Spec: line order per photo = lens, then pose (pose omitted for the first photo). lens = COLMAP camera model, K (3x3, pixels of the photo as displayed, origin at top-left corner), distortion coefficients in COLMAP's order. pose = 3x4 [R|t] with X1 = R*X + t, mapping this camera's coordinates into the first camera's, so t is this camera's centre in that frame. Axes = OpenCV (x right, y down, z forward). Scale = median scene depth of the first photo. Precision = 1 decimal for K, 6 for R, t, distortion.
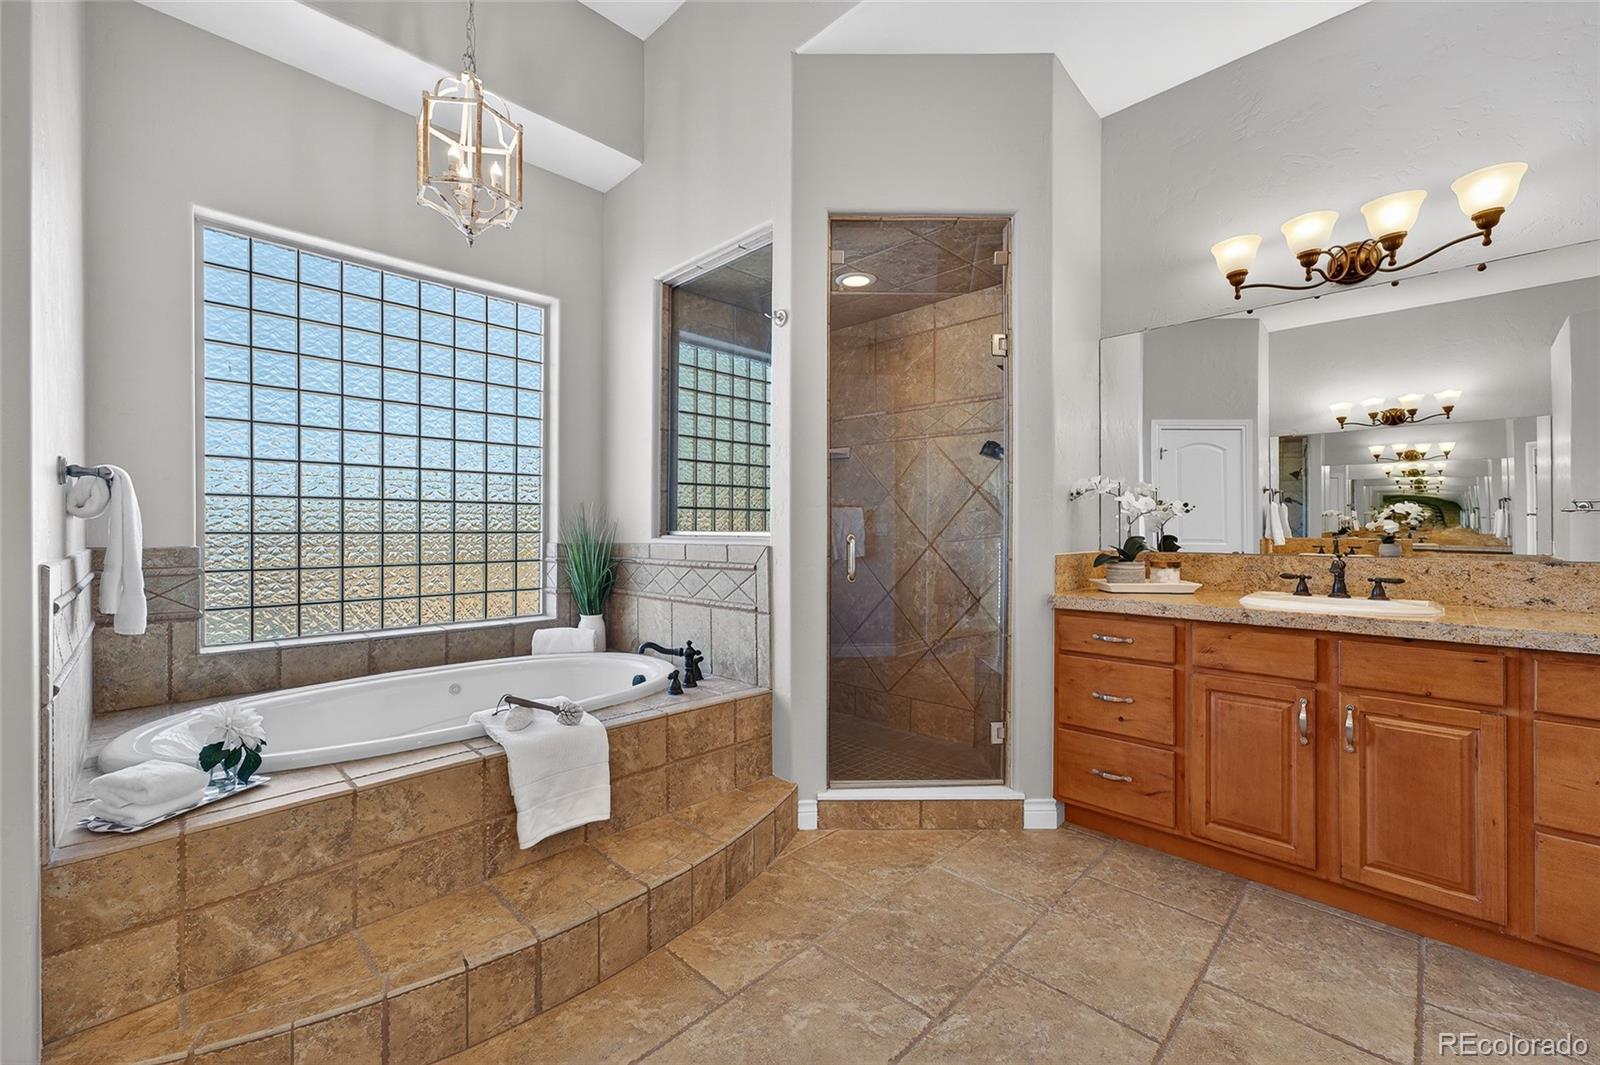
lens RADIAL K [[646.6, 0, 789.7], [0, 646.6, 534.3], [0, 0, 1]] dist [-0.007973, 0.011325]
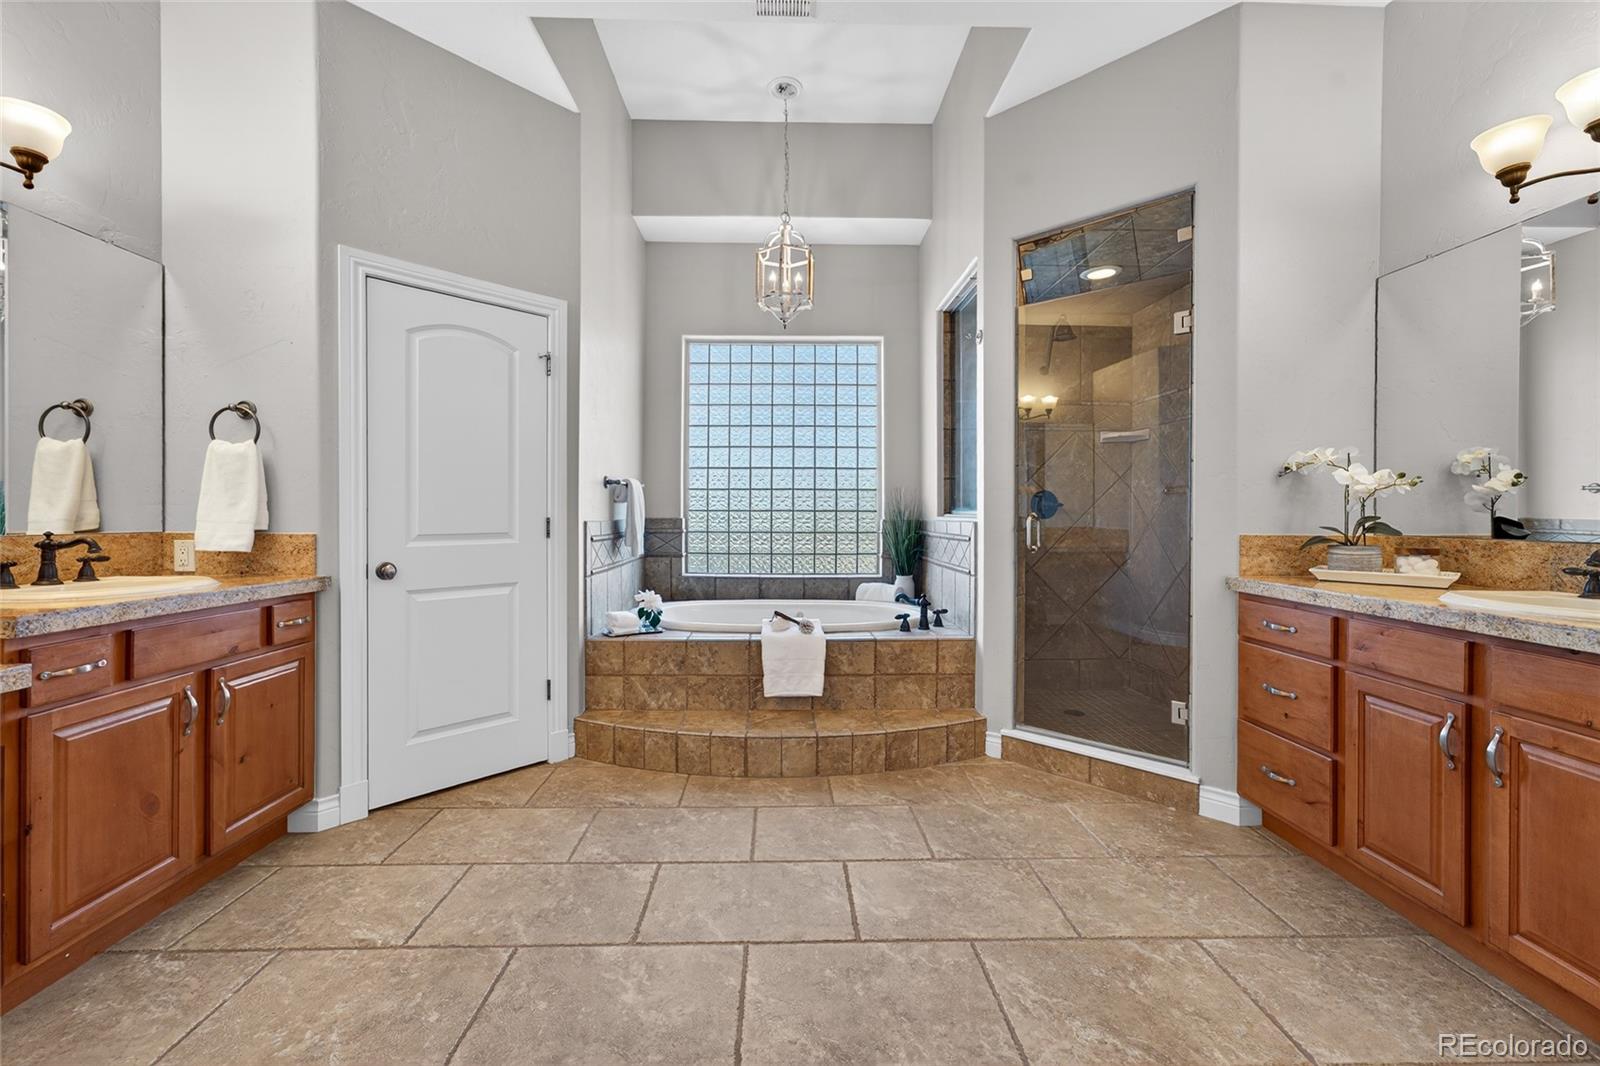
lens RADIAL K [[654.0, 0, 799.0], [0, 654.0, 517.7], [0, 0, 1]] dist [-0.002277, 0.011880]
pose [[0.725156, 0.007723, -0.688541, 0.716672], [-0.006650, 0.999969, 0.004211, 0.008064], [0.688552, 0.001525, 0.725185, -0.163656]]
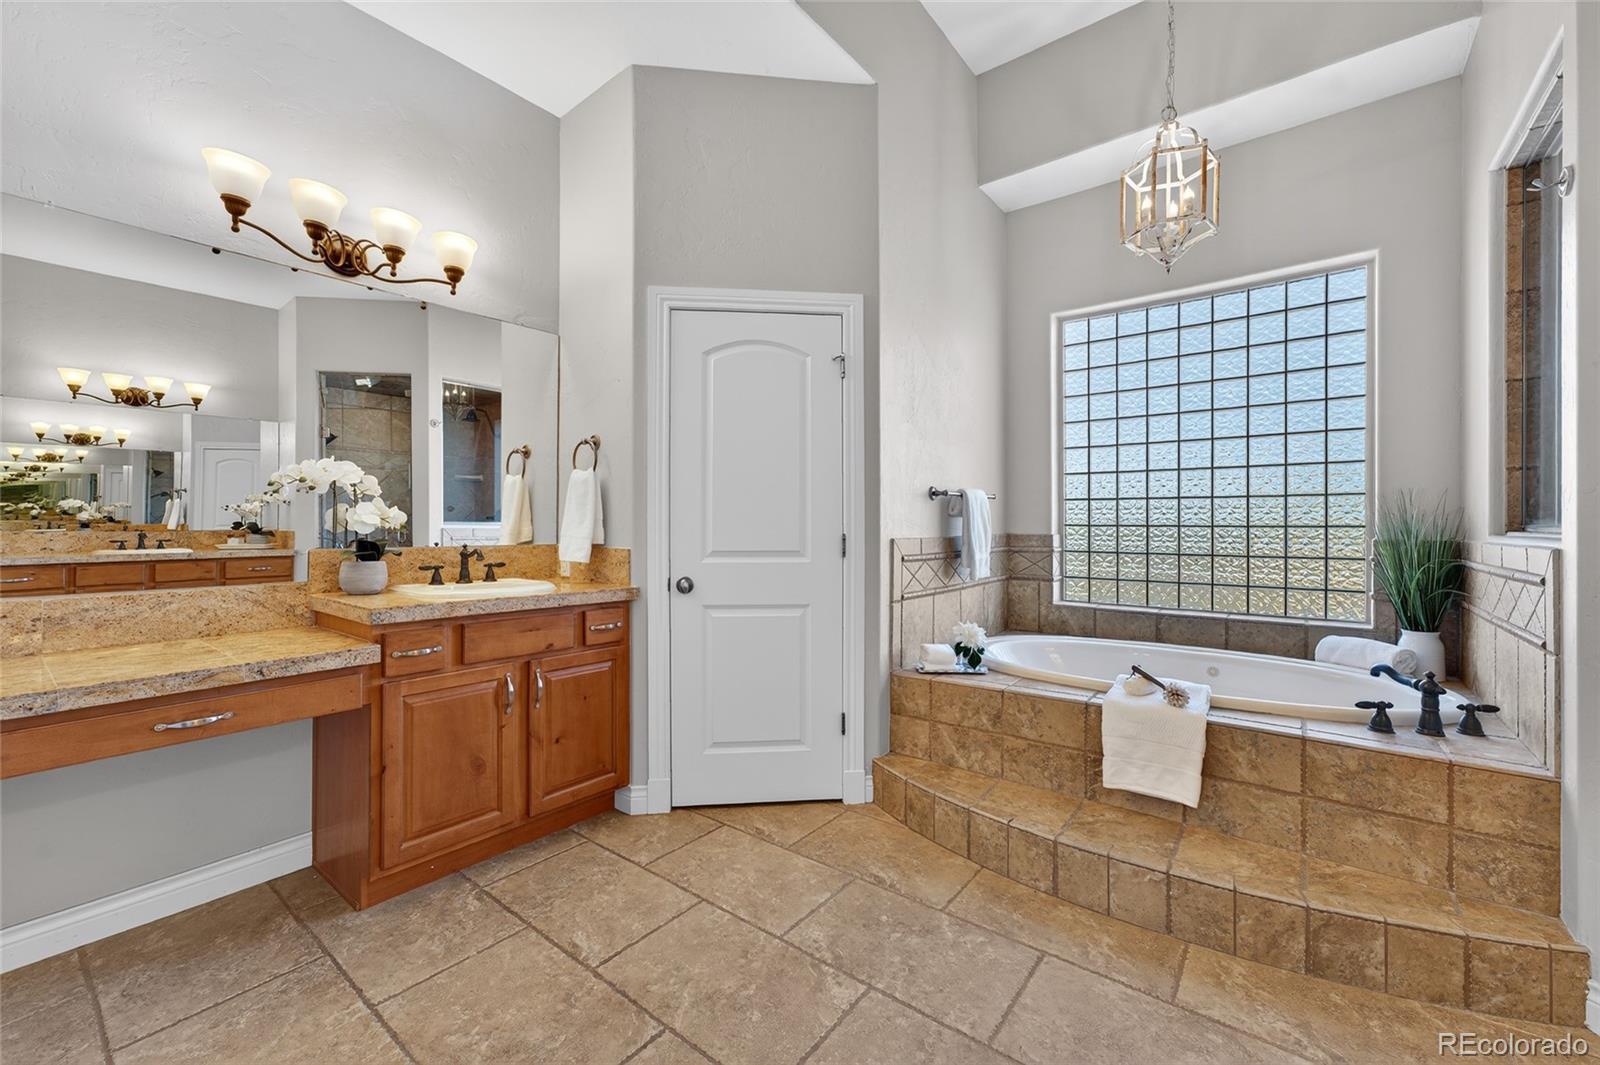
lens RADIAL K [[648.8, 0, 804.3], [0, 648.8, 527.4], [0, 0, 1]] dist [-0.019434, 0.015126]
pose [[0.122073, 0.003288, -0.992516, 0.615582], [-0.005385, 0.999982, 0.002650, 0.000778], [0.992506, 0.005021, 0.122089, 0.250143]]
